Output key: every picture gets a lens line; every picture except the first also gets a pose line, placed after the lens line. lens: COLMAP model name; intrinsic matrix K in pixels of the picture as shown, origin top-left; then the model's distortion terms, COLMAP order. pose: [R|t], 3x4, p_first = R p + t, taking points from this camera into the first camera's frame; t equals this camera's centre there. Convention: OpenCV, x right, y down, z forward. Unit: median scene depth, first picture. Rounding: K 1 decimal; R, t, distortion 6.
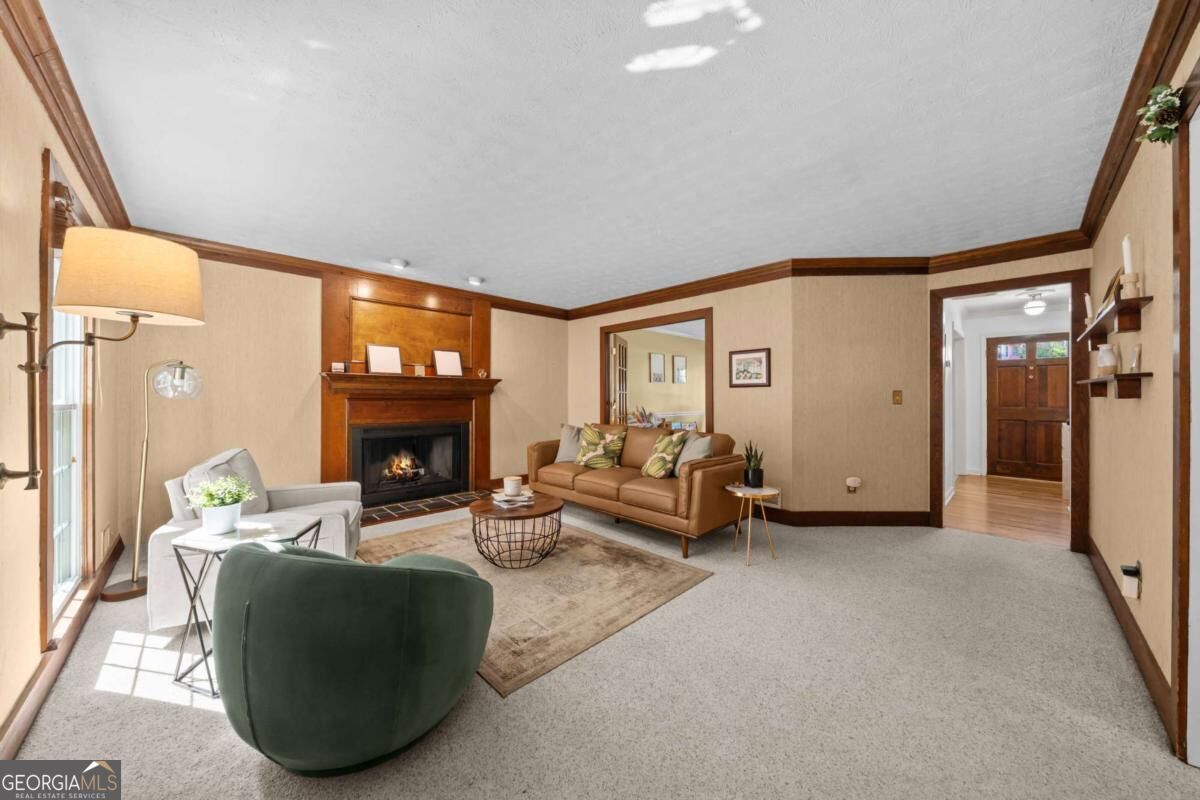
lens RADIAL K [[412.2, 0, 598.1], [0, 412.2, 398.4], [0, 0, 1]] dist [0.000295, -0.000025]
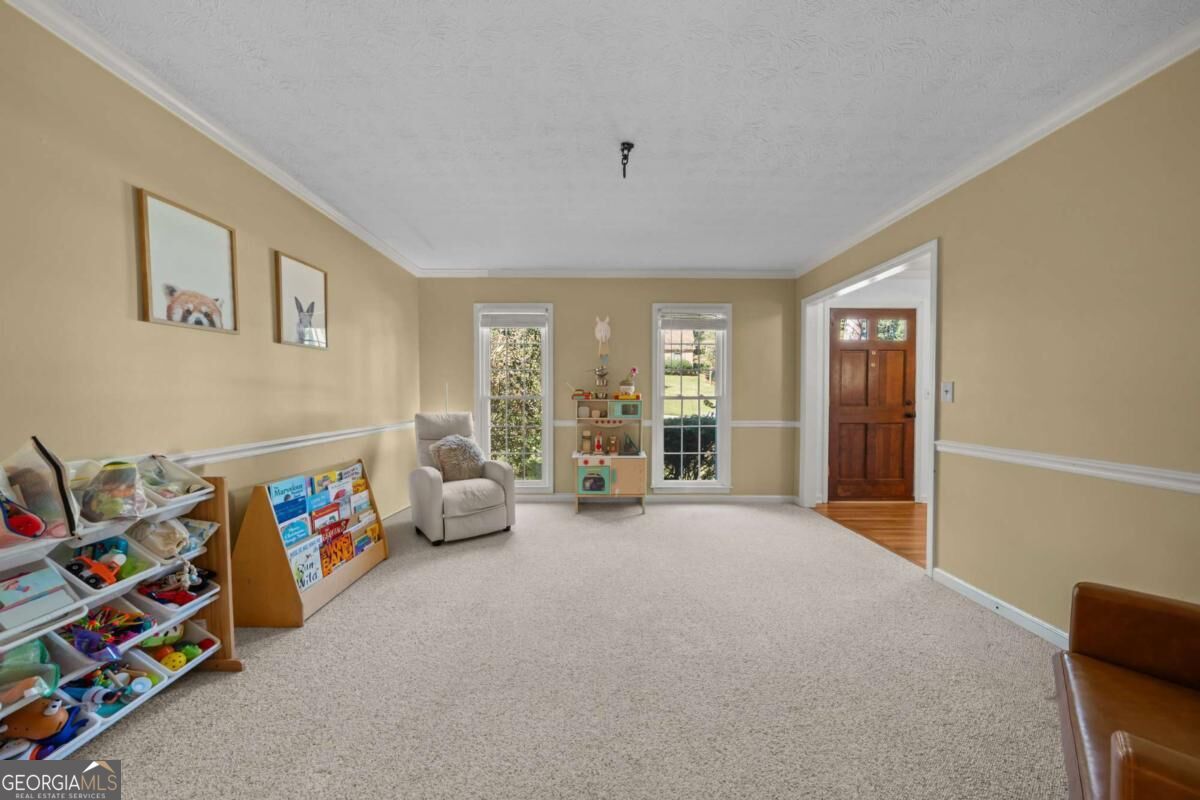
lens RADIAL K [[412.2, 0, 602.6], [0, 412.2, 403.5], [0, 0, 1]] dist [0.000295, -0.000025]
pose [[0.688456, -0.014231, 0.725138, 0.172877], [0.002326, 0.999846, 0.017414, 0.003733], [-0.725274, -0.010302, 0.688383, 0.841829]]
